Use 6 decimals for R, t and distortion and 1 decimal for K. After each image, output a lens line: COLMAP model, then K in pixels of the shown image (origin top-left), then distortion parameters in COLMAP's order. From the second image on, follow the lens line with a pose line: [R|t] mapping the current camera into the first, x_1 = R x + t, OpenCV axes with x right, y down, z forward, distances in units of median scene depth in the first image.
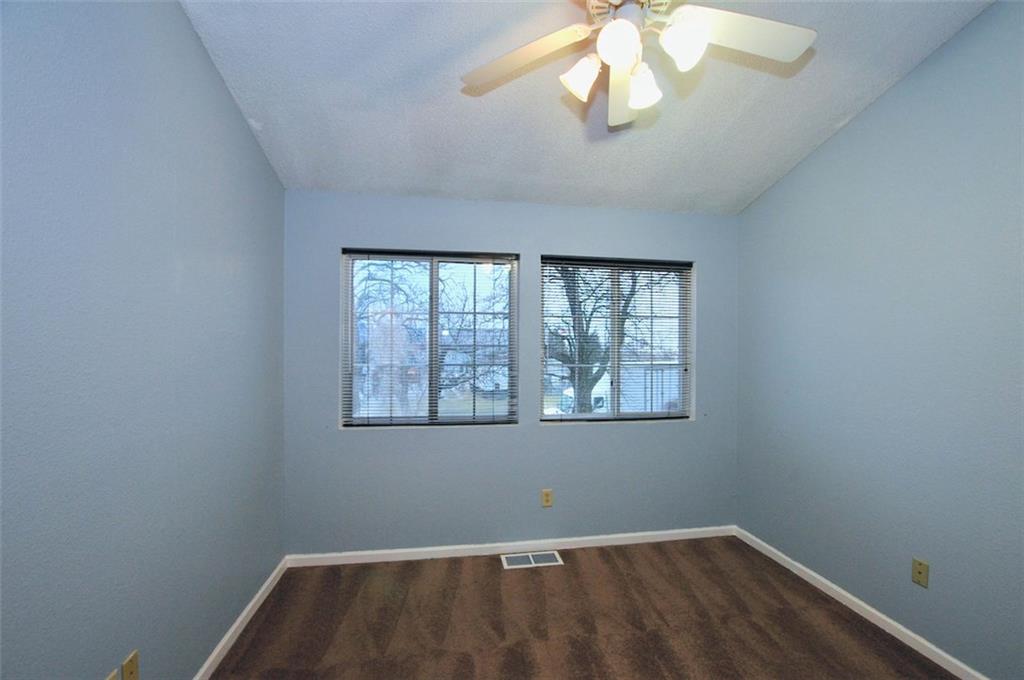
lens RADIAL K [[450.4, 0, 518.1], [0, 450.4, 345.9], [0, 0, 1]] dist [-0.035294, 0.006800]
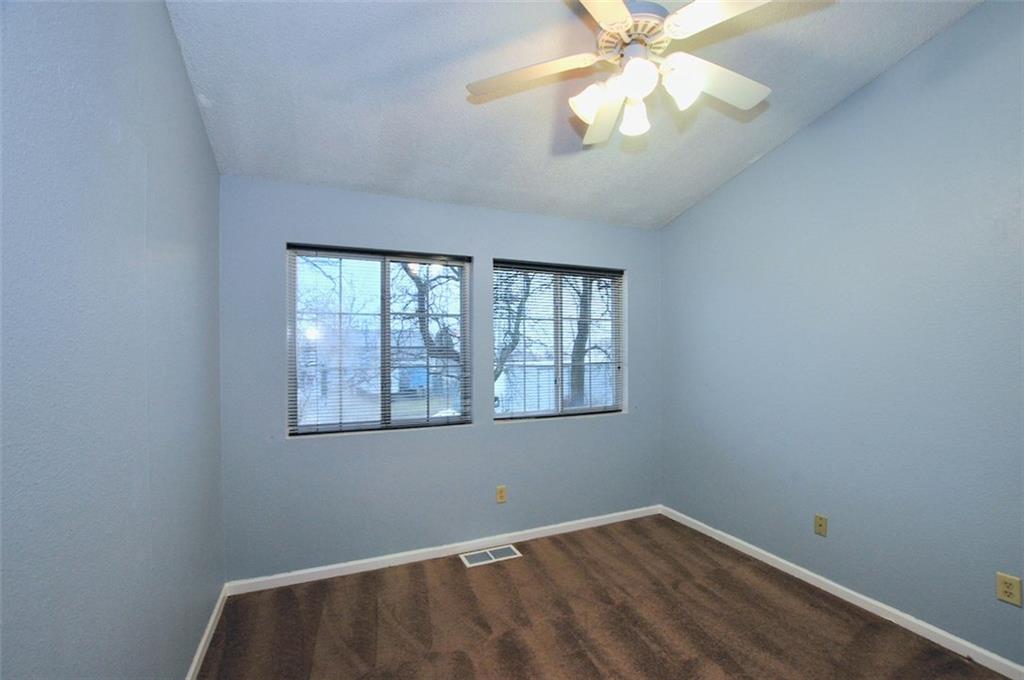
lens RADIAL K [[450.4, 0, 518.3], [0, 450.4, 346.3], [0, 0, 1]] dist [-0.035294, 0.006800]
pose [[0.968501, -0.007817, 0.248886, -0.163295], [0.007885, 0.999969, 0.000723, -0.001894], [-0.248884, 0.001262, 0.968533, -0.010208]]
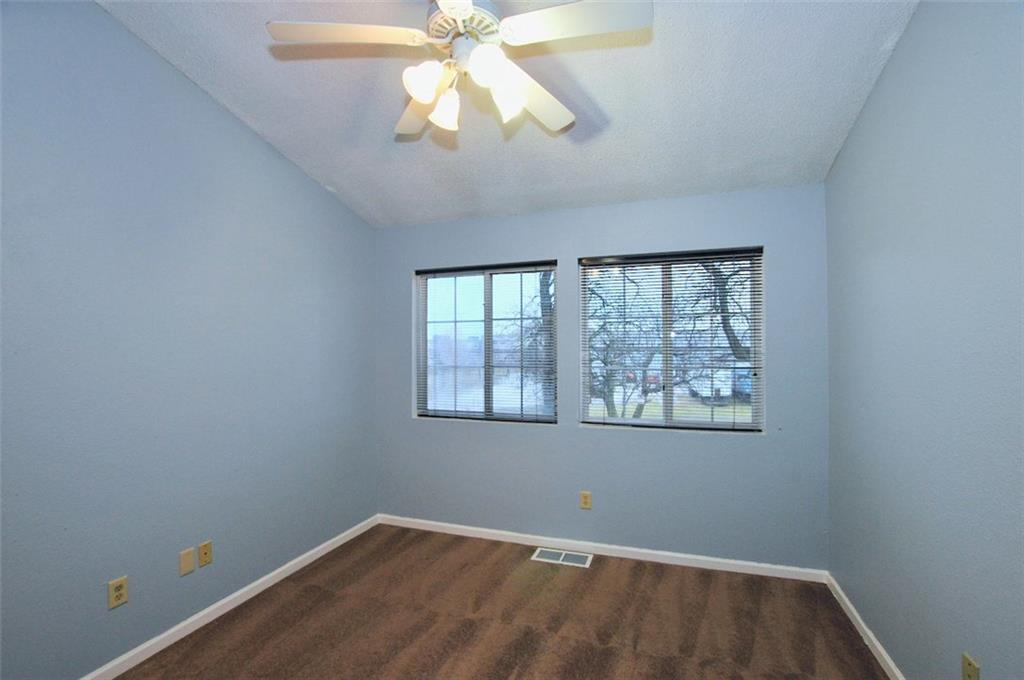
lens RADIAL K [[450.4, 0, 517.4], [0, 450.4, 345.4], [0, 0, 1]] dist [-0.035294, 0.006800]
pose [[0.879308, -0.014545, -0.476031, 0.443639], [0.010966, 0.999887, -0.010295, 0.002547], [0.476127, 0.003832, 0.879368, 0.049785]]
